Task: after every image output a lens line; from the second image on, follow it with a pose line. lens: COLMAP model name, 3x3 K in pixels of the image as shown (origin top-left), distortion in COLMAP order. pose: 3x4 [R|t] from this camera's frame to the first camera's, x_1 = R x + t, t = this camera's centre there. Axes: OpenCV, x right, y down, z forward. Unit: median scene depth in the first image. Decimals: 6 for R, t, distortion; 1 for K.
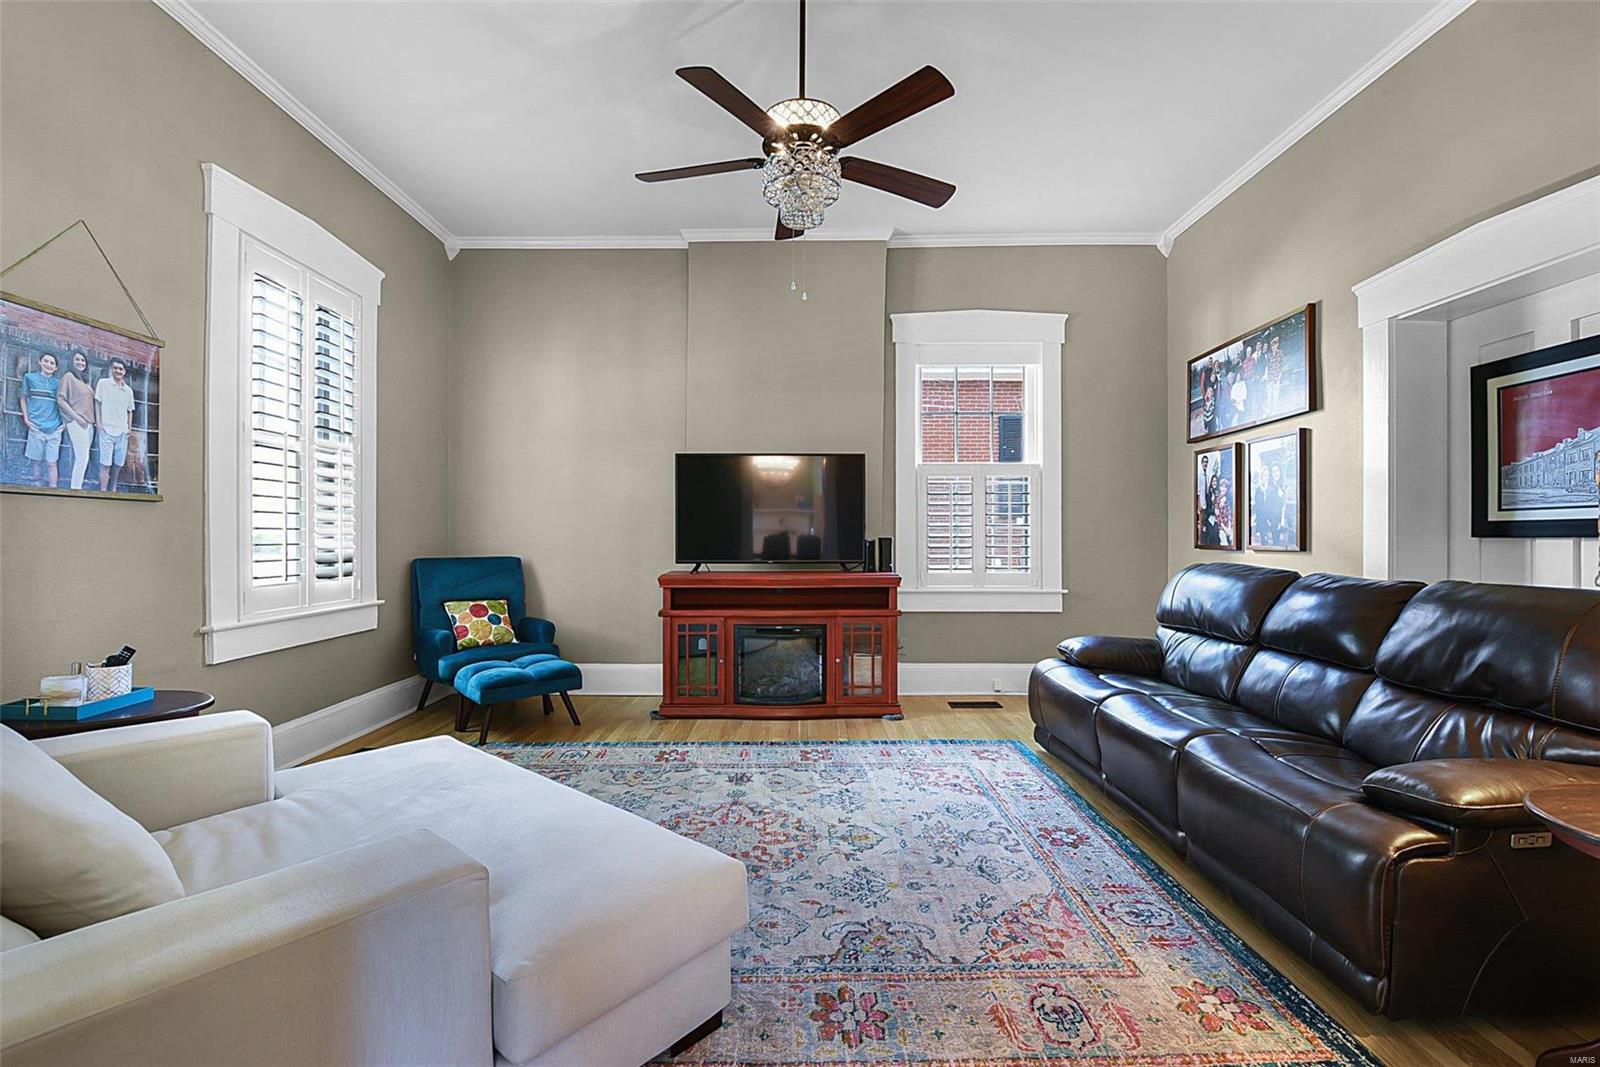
lens RADIAL K [[704.5, 0, 792.6], [0, 704.5, 533.2], [0, 0, 1]] dist [-0.019540, -0.000663]
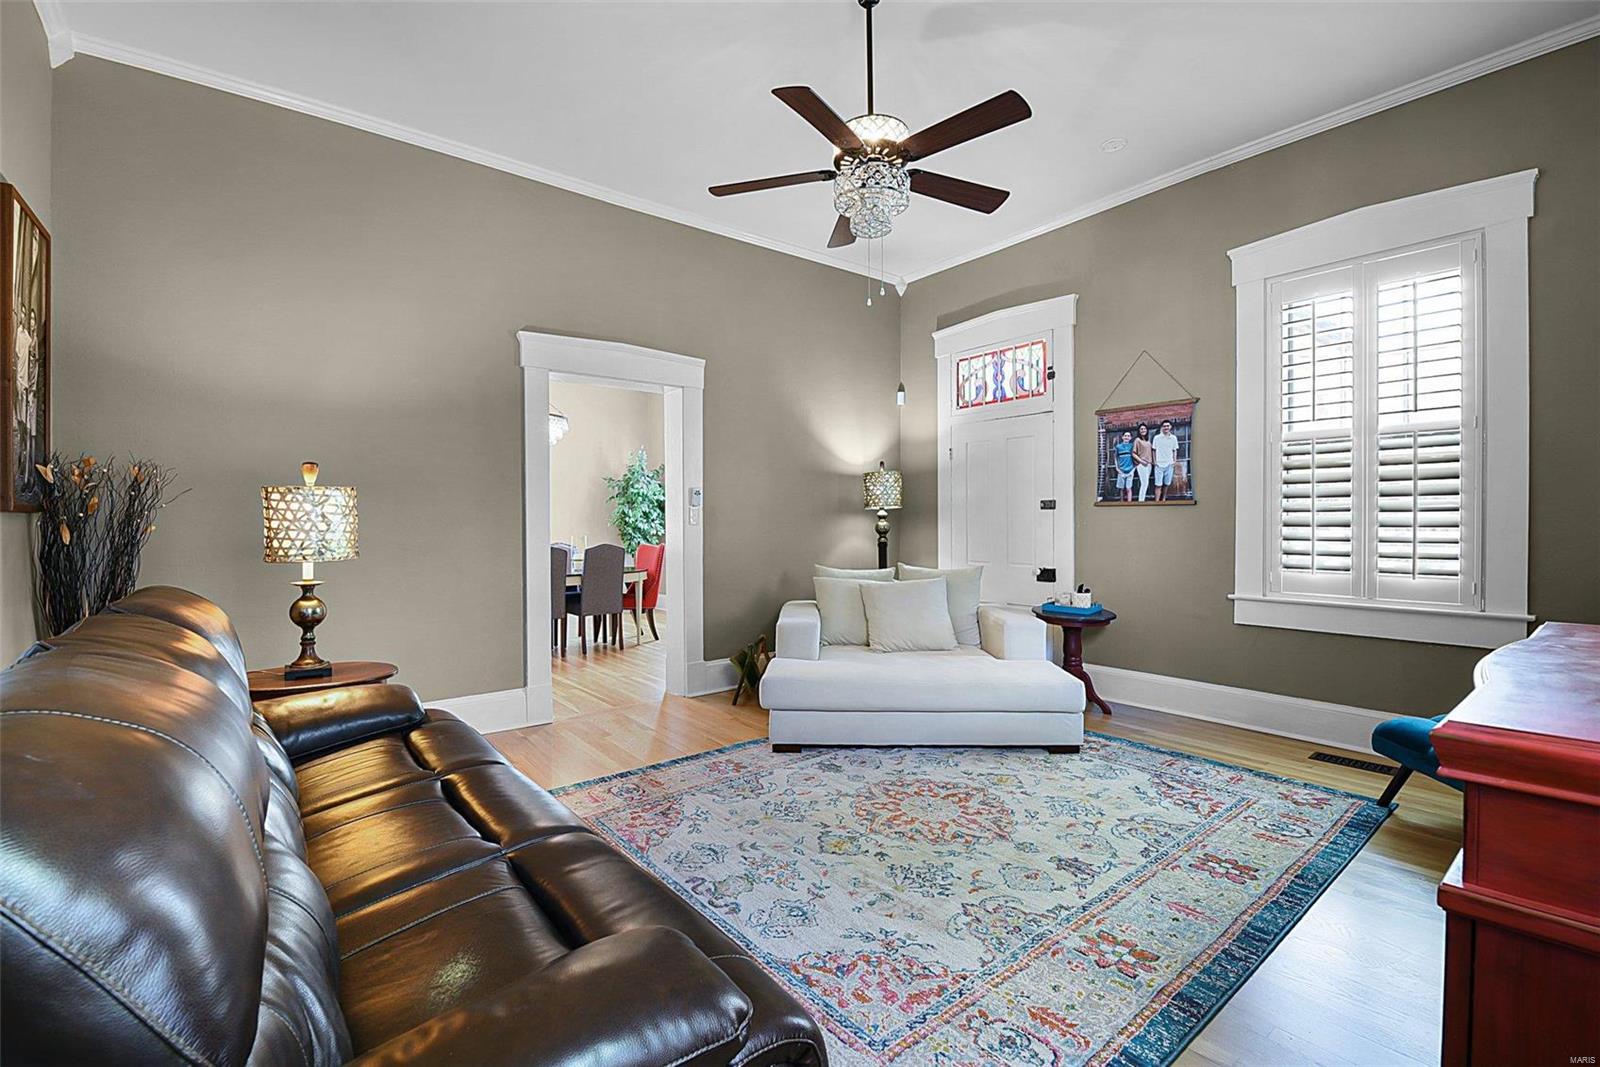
lens RADIAL K [[704.5, 0, 793.9], [0, 704.5, 525.2], [0, 0, 1]] dist [-0.019540, -0.000663]
pose [[-0.793005, 0.005204, -0.609193, 0.731630], [0.005802, 0.999983, 0.000991, -0.007309], [0.609187, -0.002749, -0.793022, 1.720591]]
